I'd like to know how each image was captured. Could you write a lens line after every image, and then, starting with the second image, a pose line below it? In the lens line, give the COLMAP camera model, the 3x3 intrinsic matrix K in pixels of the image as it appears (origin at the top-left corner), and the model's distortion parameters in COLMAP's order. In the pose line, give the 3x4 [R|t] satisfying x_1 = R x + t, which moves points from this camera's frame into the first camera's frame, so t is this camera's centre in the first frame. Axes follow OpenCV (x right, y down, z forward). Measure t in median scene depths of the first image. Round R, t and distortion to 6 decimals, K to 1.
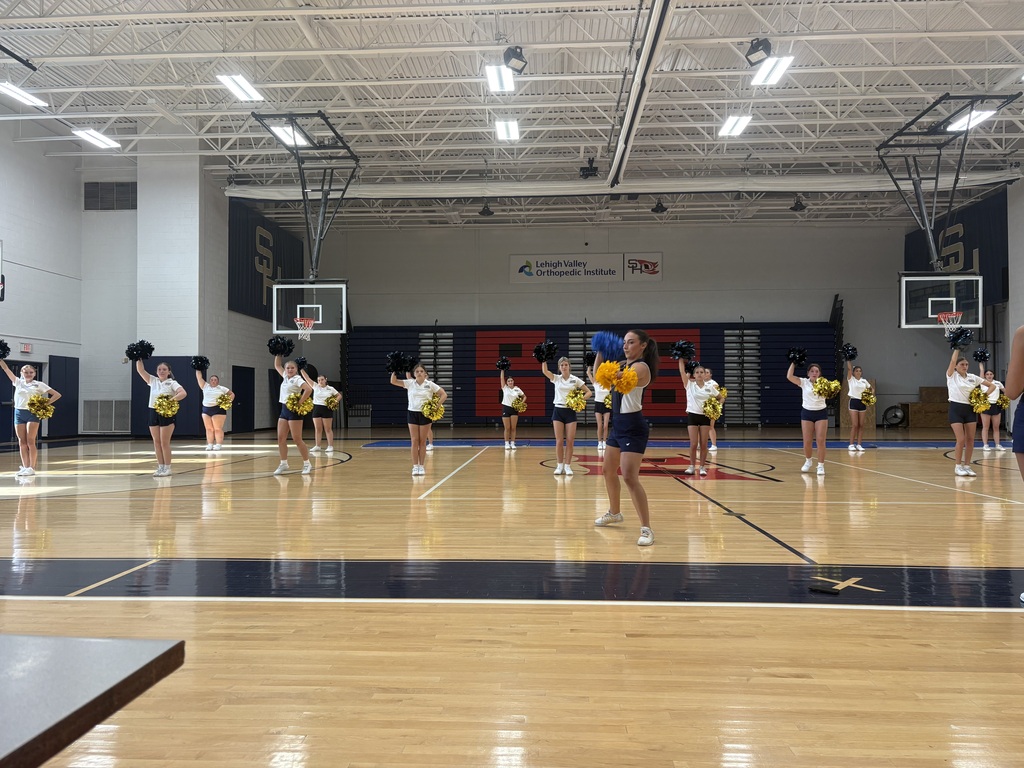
lens RADIAL K [[781.3, 0, 507.5], [0, 781.3, 387.2], [0, 0, 1]] dist [0.062087, -0.053164]
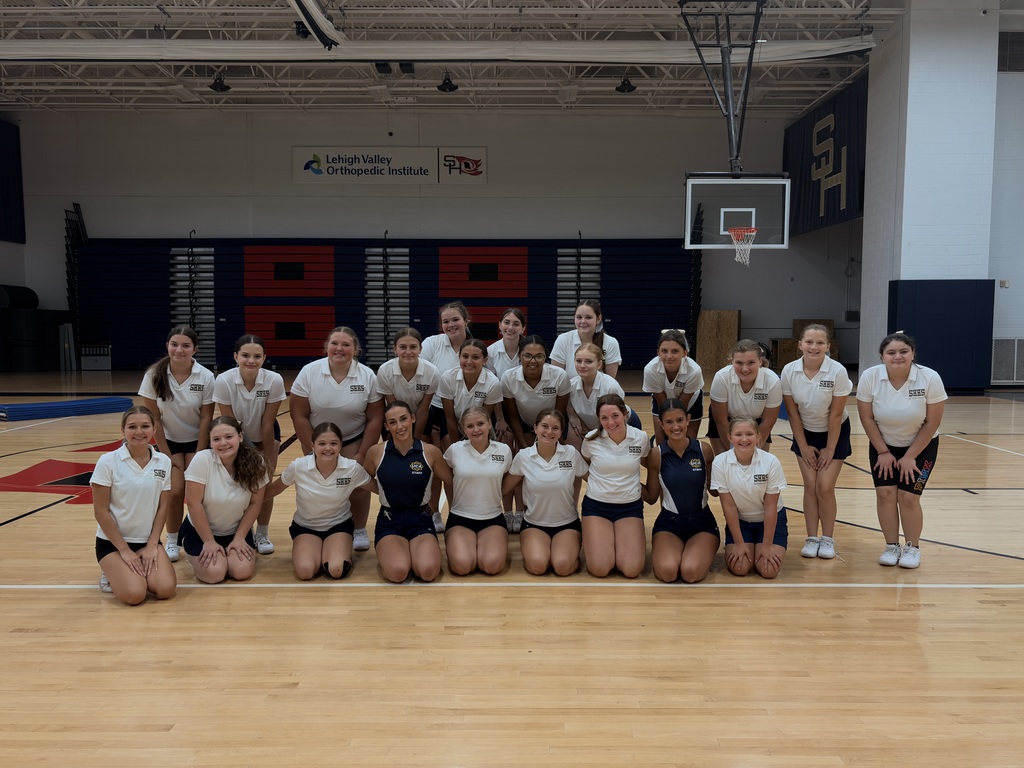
lens RADIAL K [[869.8, 0, 511.8], [0, 869.8, 387.6], [0, 0, 1]] dist [0.028375, -0.011360]
pose [[0.998251, -0.002140, 0.059087, 0.252765], [-0.003269, 0.995819, 0.091294, -0.016858], [-0.059035, -0.091328, 0.994069, 0.159443]]
